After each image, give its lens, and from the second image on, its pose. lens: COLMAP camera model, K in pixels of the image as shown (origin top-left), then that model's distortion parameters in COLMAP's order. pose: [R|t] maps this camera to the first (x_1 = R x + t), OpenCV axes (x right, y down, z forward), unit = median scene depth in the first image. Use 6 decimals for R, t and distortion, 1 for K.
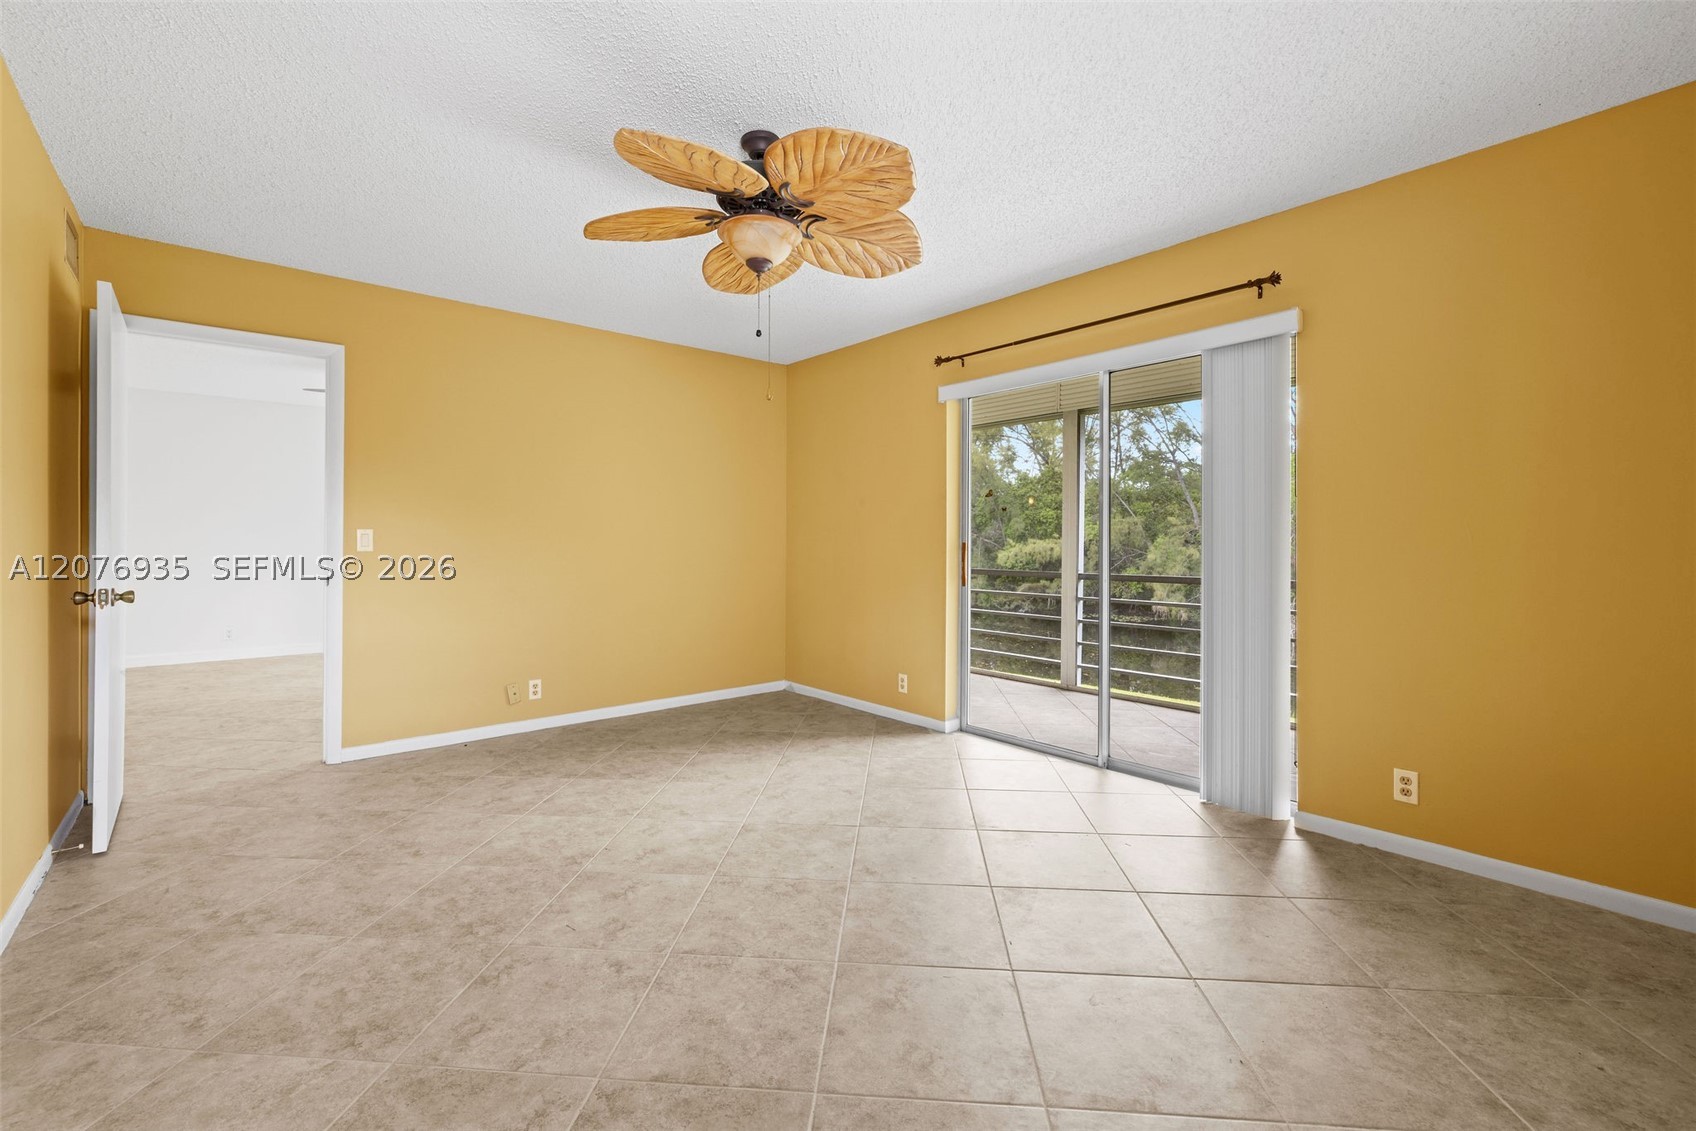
lens RADIAL K [[702.6, 0, 850.6], [0, 702.6, 542.4], [0, 0, 1]] dist [0.000784, -0.000130]
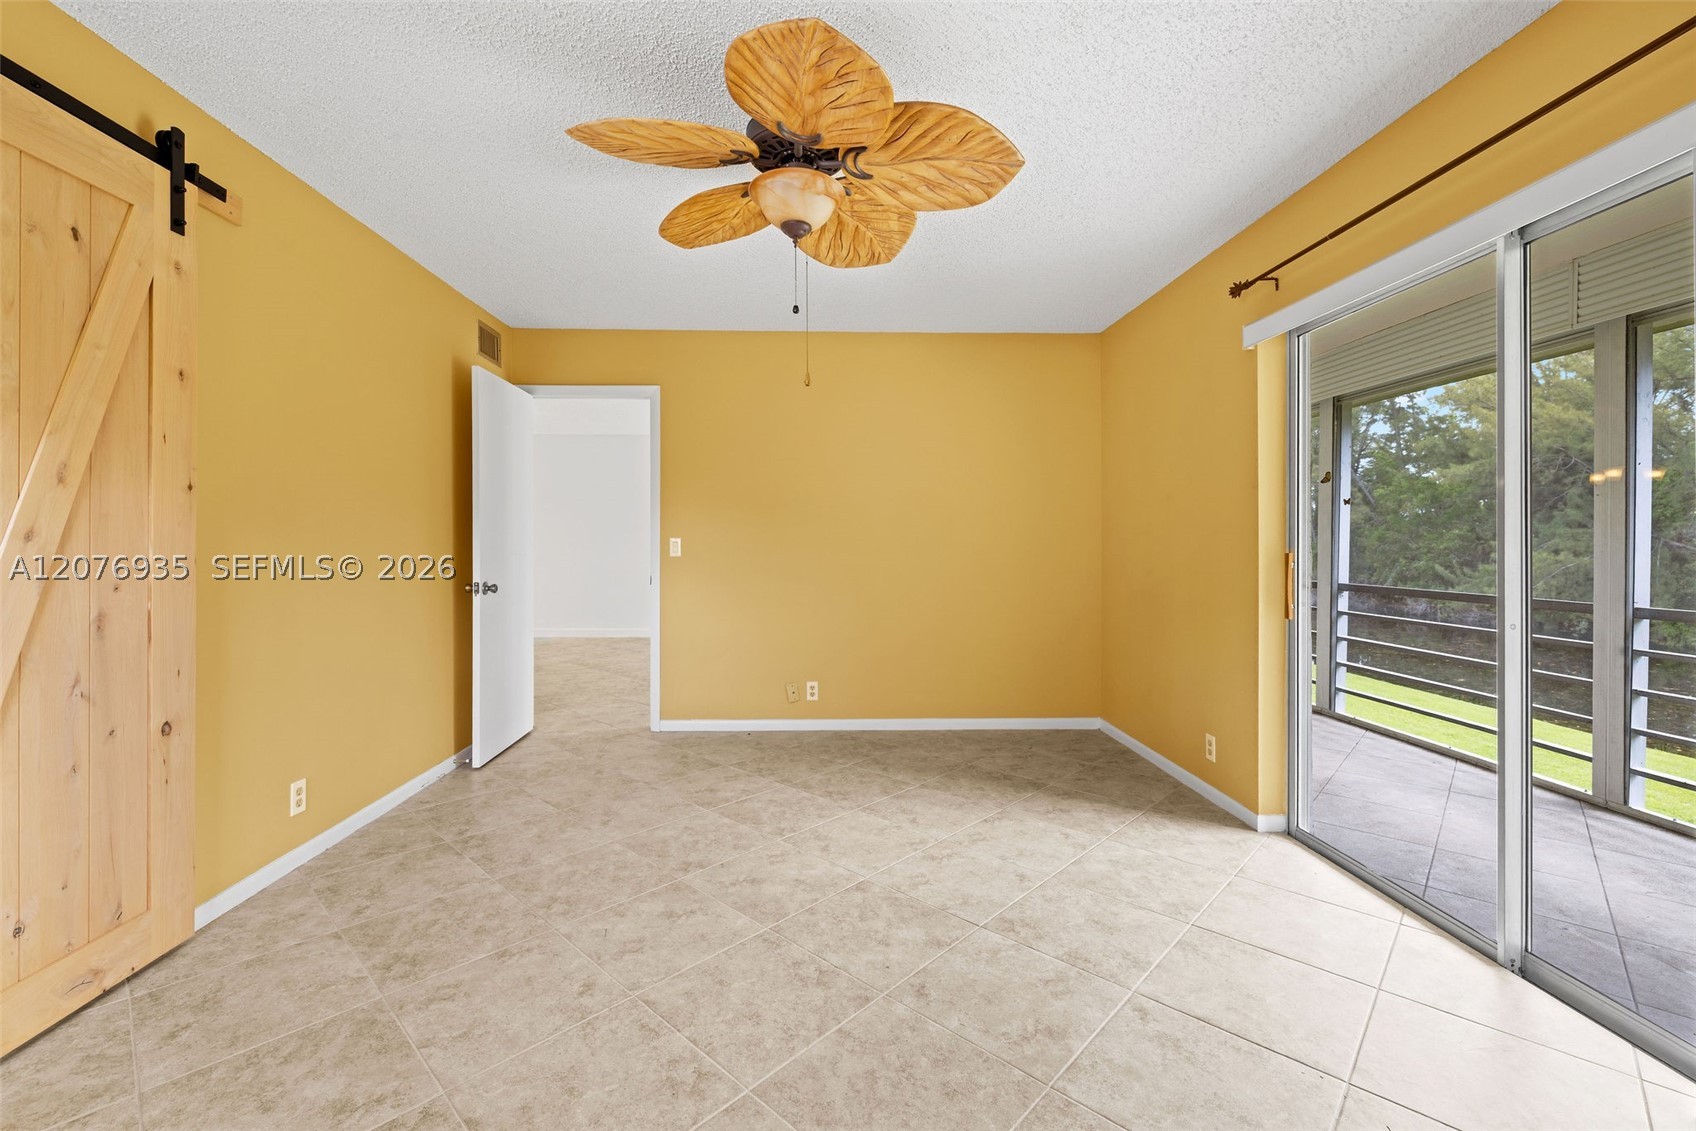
lens RADIAL K [[725.5, 0, 834.0], [0, 725.5, 546.0], [0, 0, 1]] dist [-0.002308, 0.000021]
pose [[0.779572, 0.003216, -0.626305, 0.352717], [-0.002273, 0.999995, 0.002306, -0.010399], [0.626309, -0.000374, 0.779575, 0.265739]]
